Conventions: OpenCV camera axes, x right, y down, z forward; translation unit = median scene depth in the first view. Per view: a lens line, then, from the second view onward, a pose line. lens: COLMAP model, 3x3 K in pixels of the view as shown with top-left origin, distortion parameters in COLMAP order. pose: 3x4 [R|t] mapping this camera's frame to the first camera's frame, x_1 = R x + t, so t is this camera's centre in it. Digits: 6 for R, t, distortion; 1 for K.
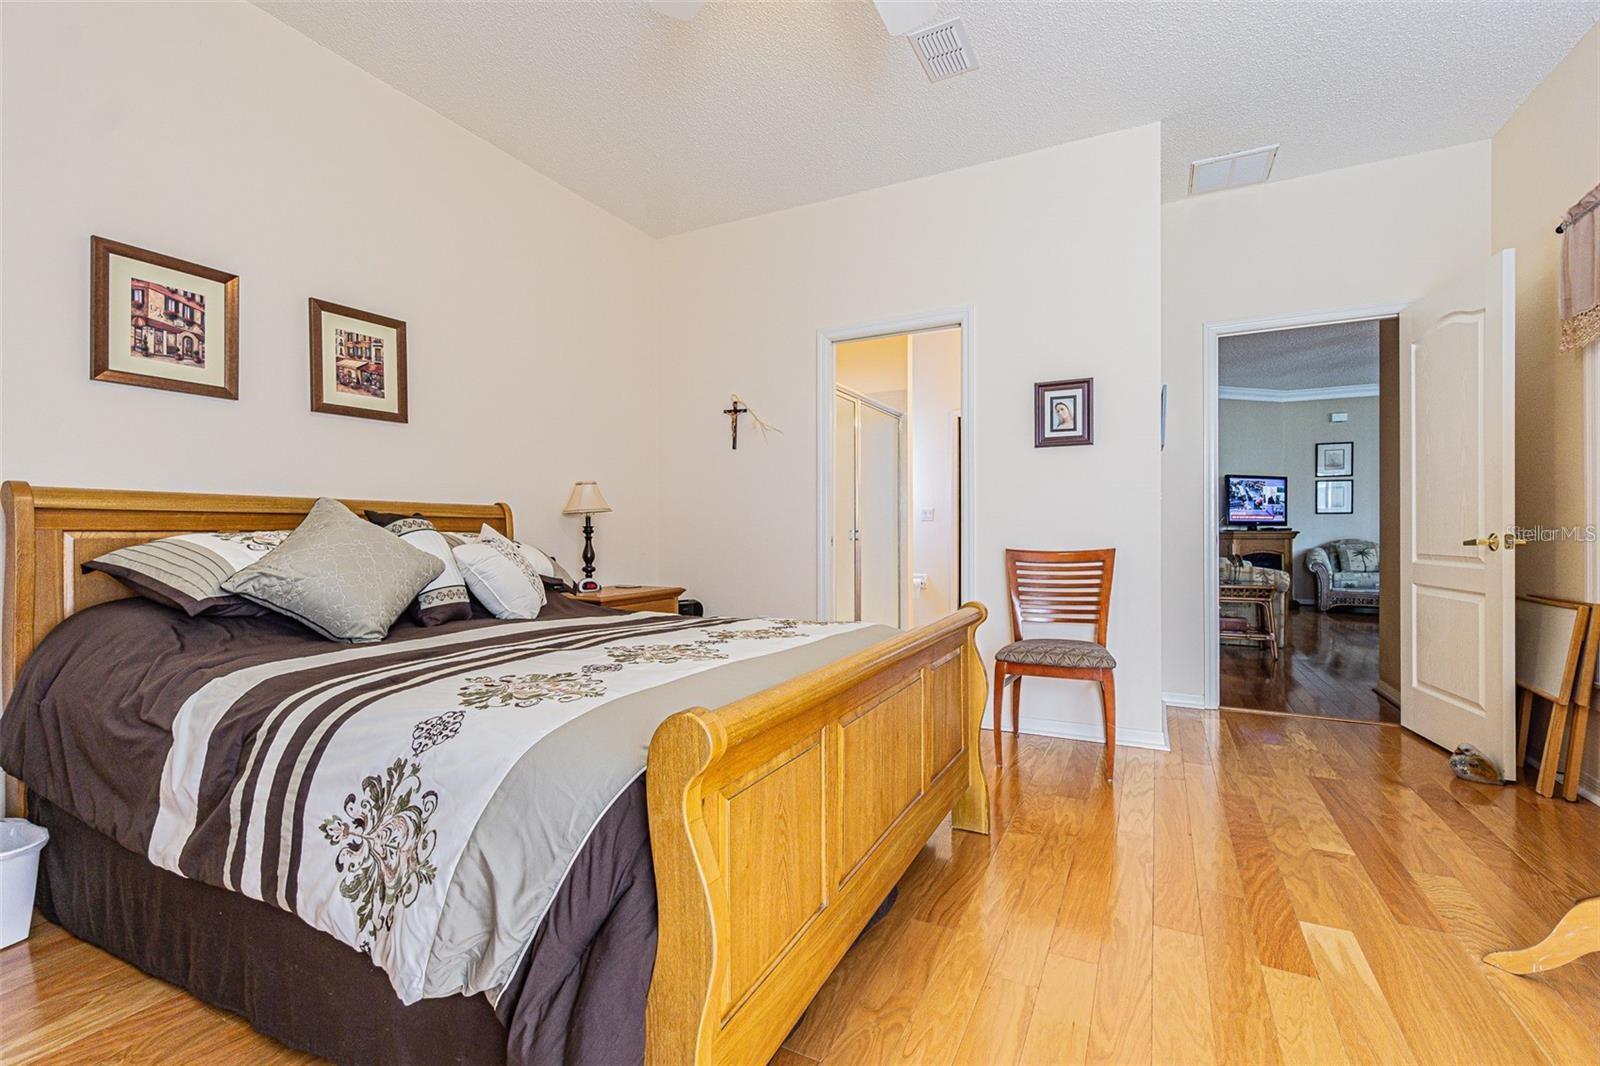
lens RADIAL K [[697.5, 0, 794.3], [0, 697.5, 530.8], [0, 0, 1]] dist [-0.003846, 0.000167]
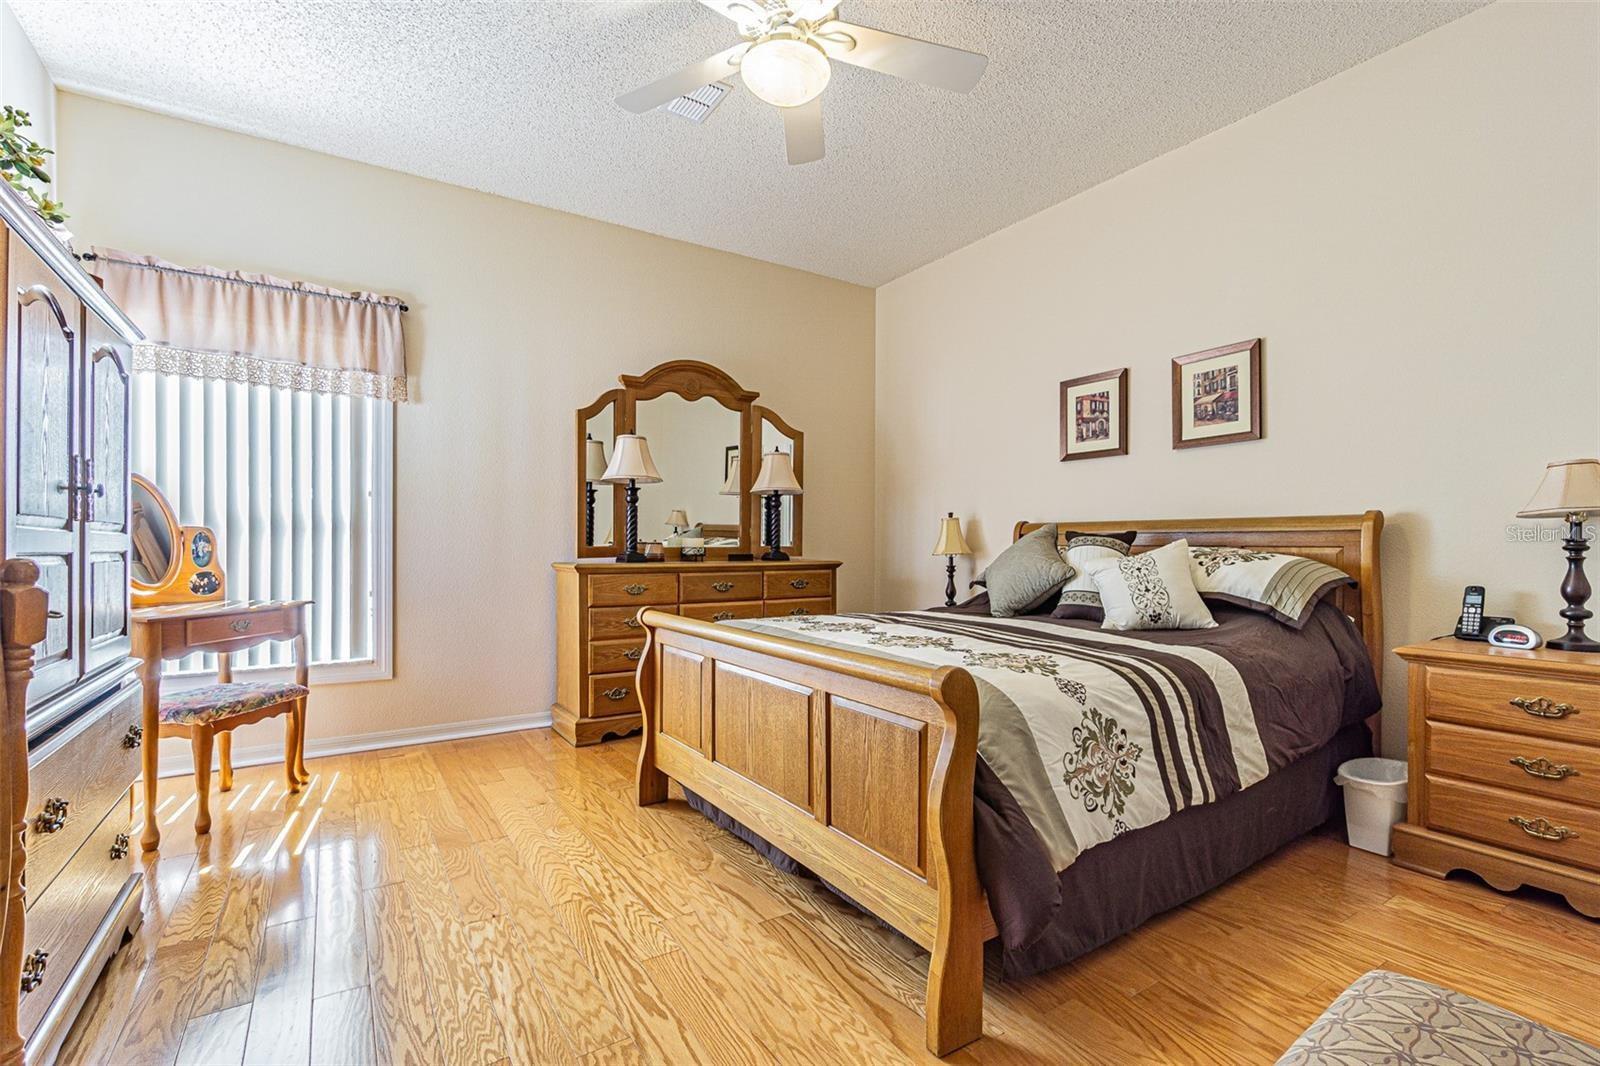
lens RADIAL K [[697.5, 0, 790.6], [0, 697.5, 547.8], [0, 0, 1]] dist [-0.003846, 0.000167]
pose [[-0.483450, -0.001689, -0.875370, 0.782503], [-0.005892, 0.999982, 0.001324, 0.005801], [0.875352, 0.005798, -0.483451, 1.085140]]
